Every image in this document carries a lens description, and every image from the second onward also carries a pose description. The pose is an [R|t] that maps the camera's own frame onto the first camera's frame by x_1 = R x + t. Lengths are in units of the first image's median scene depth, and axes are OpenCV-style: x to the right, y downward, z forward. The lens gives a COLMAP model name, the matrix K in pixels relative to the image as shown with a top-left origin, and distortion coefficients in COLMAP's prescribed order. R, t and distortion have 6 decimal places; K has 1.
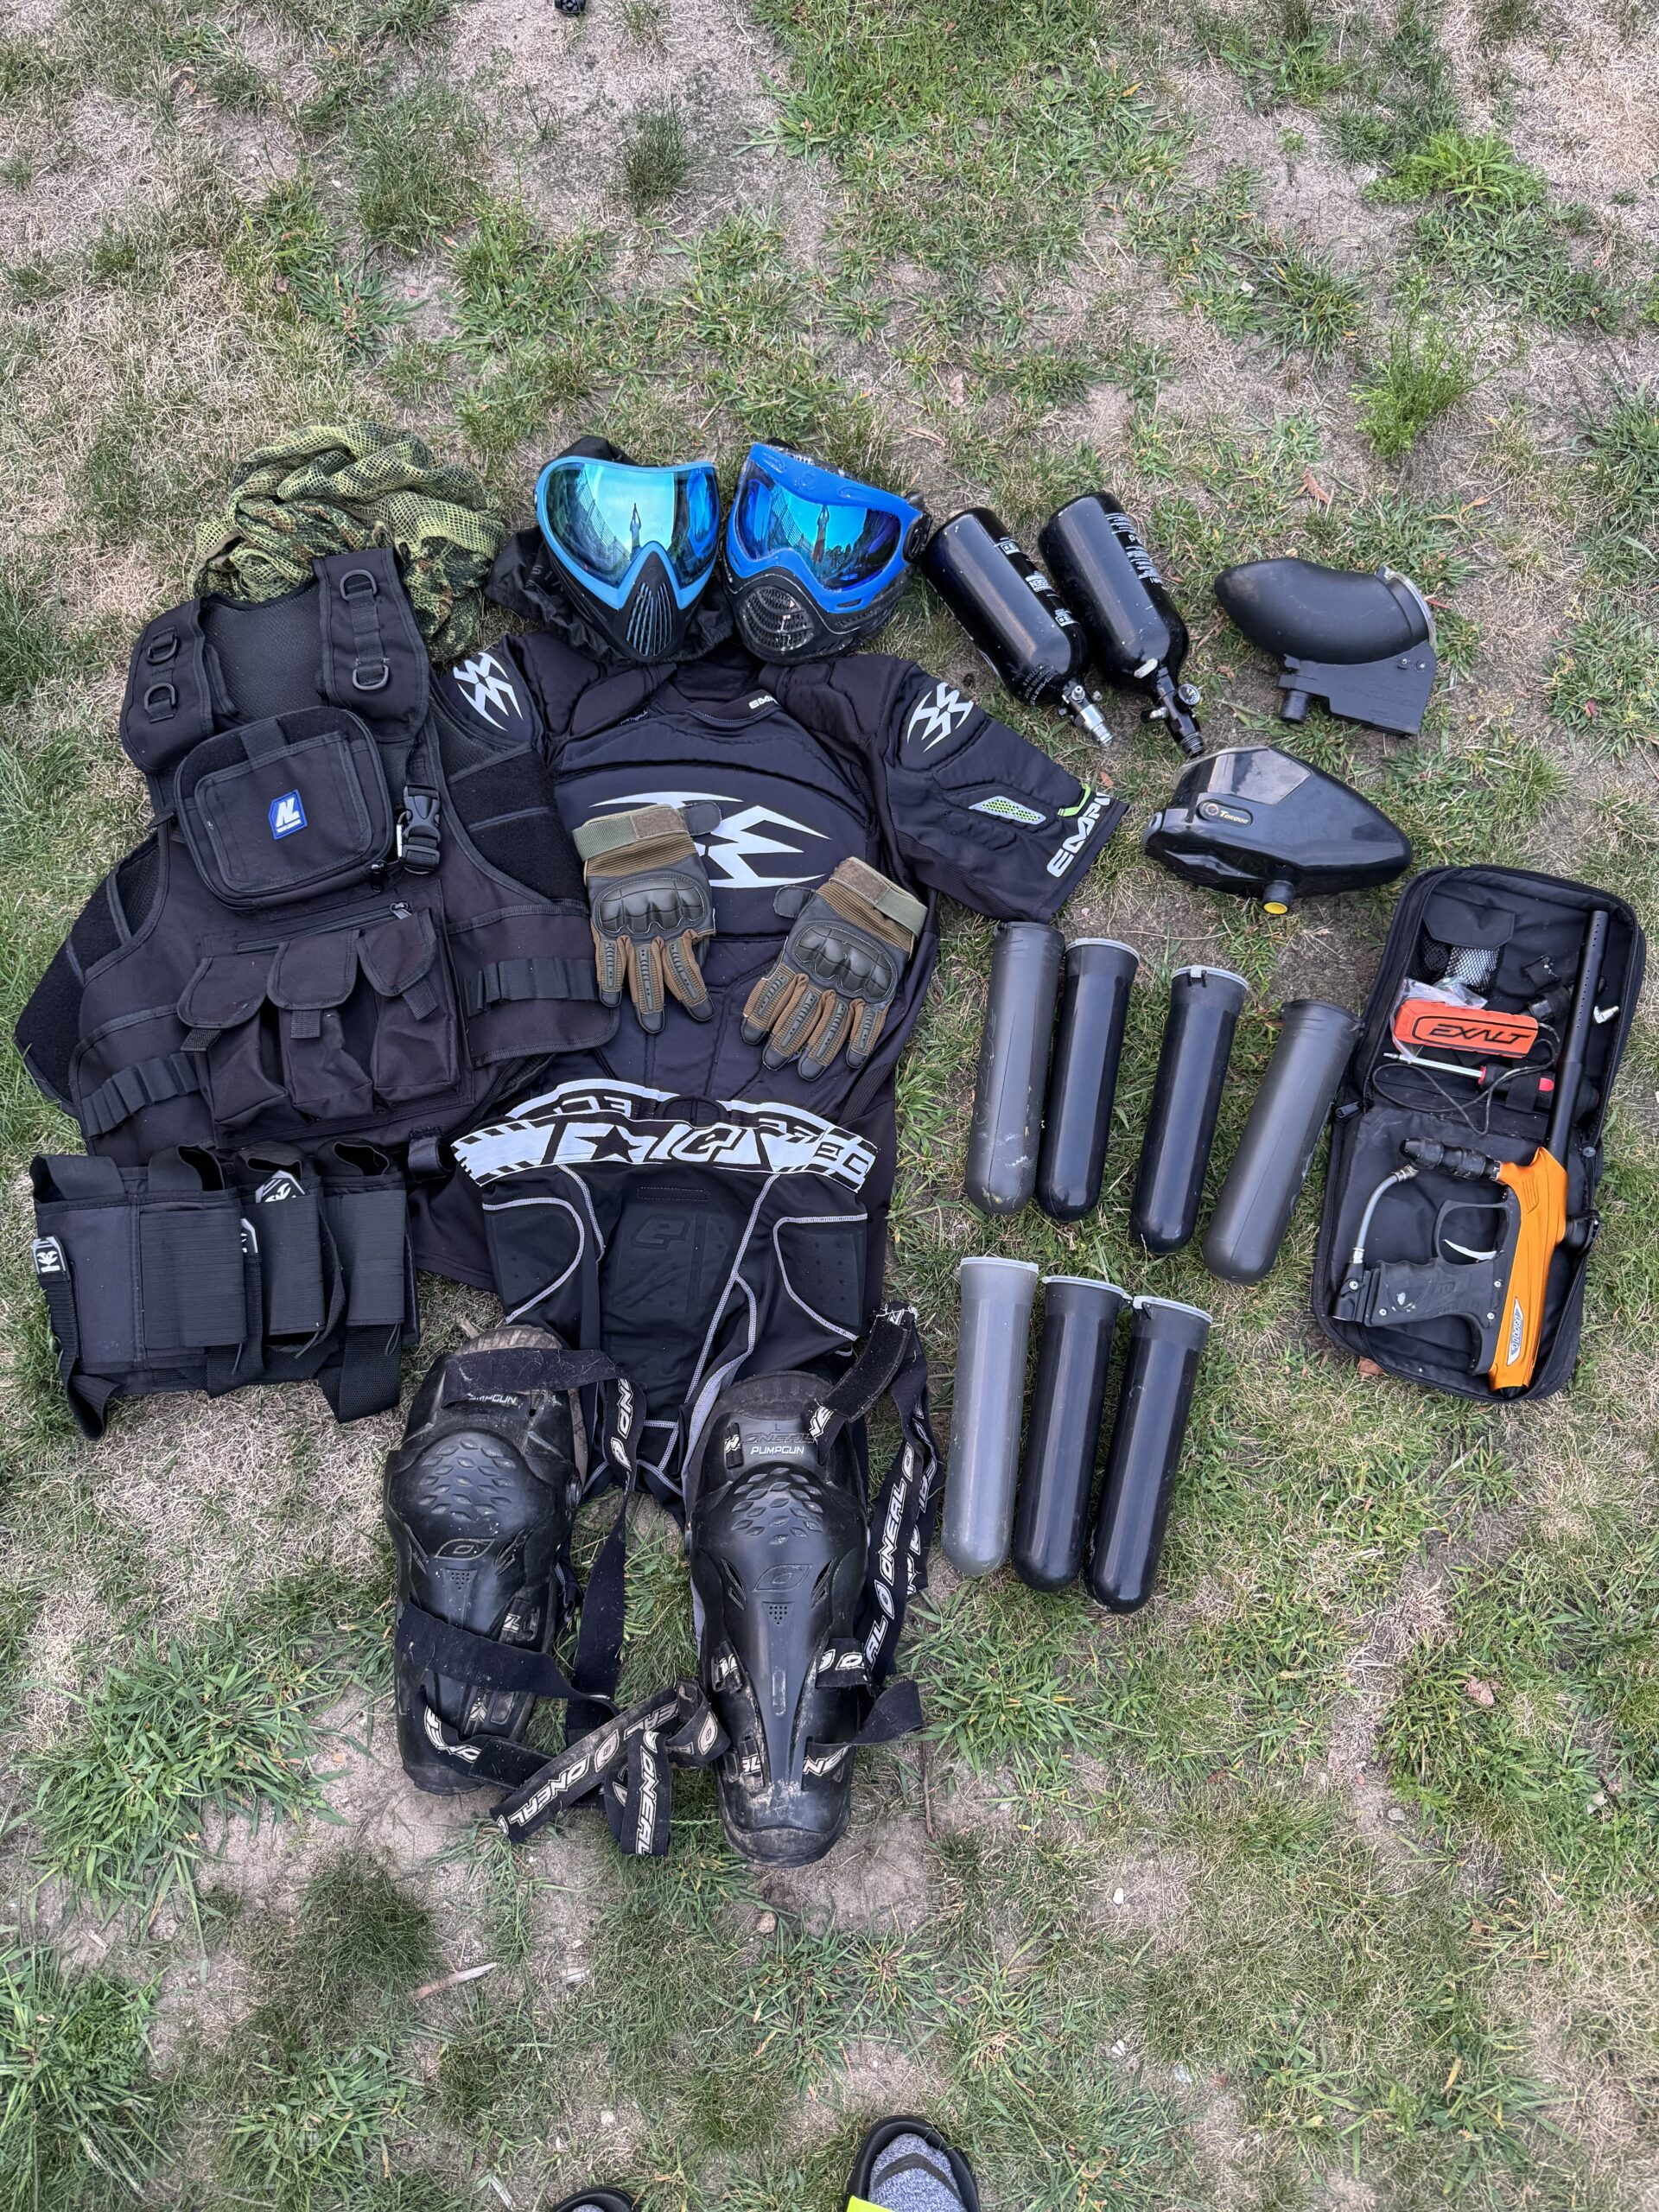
lens RADIAL K [[1588.2, 0, 818.2], [0, 1588.2, 1101.7], [0, 0, 1]] dist [0.014420, -0.033507]
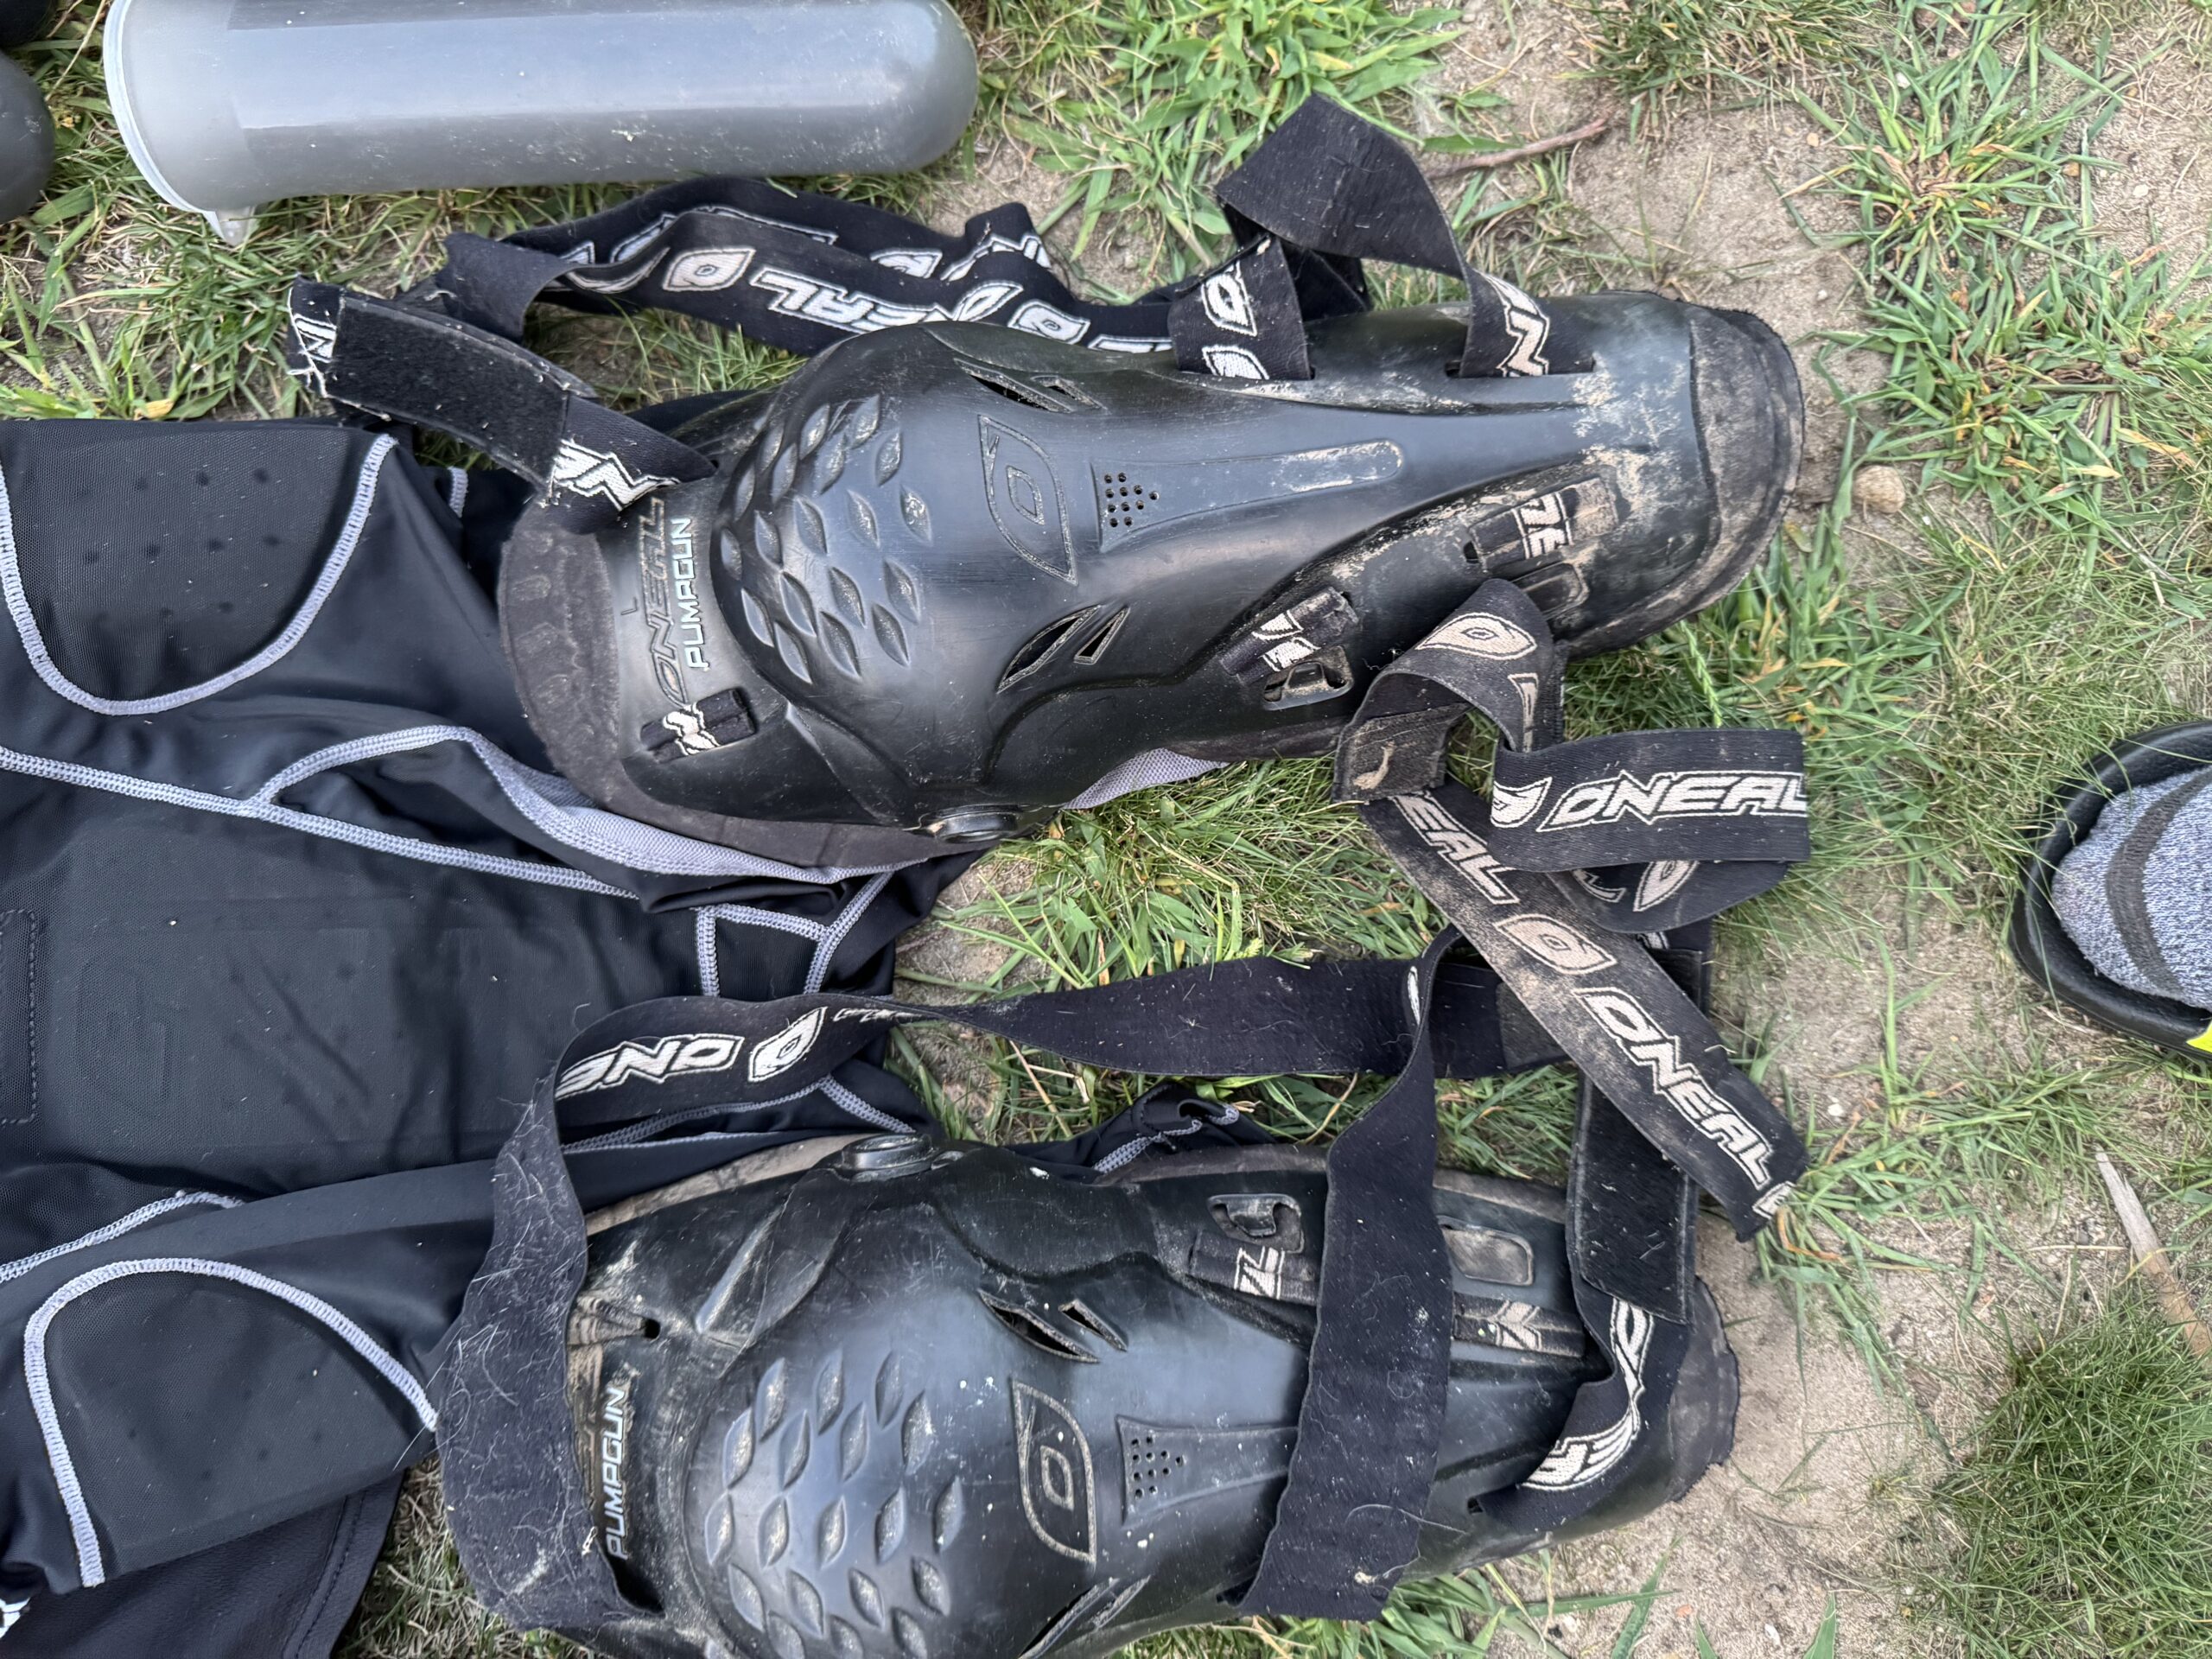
lens RADIAL K [[1588.2, 0, 1095.8], [0, 1588.2, 824.5], [0, 0, 1]] dist [0.014420, -0.033507]
pose [[-0.137573, -0.988000, 0.070206, -0.104458], [0.968202, -0.119187, 0.219952, 0.206328], [-0.208945, 0.098233, 0.972981, 0.596543]]
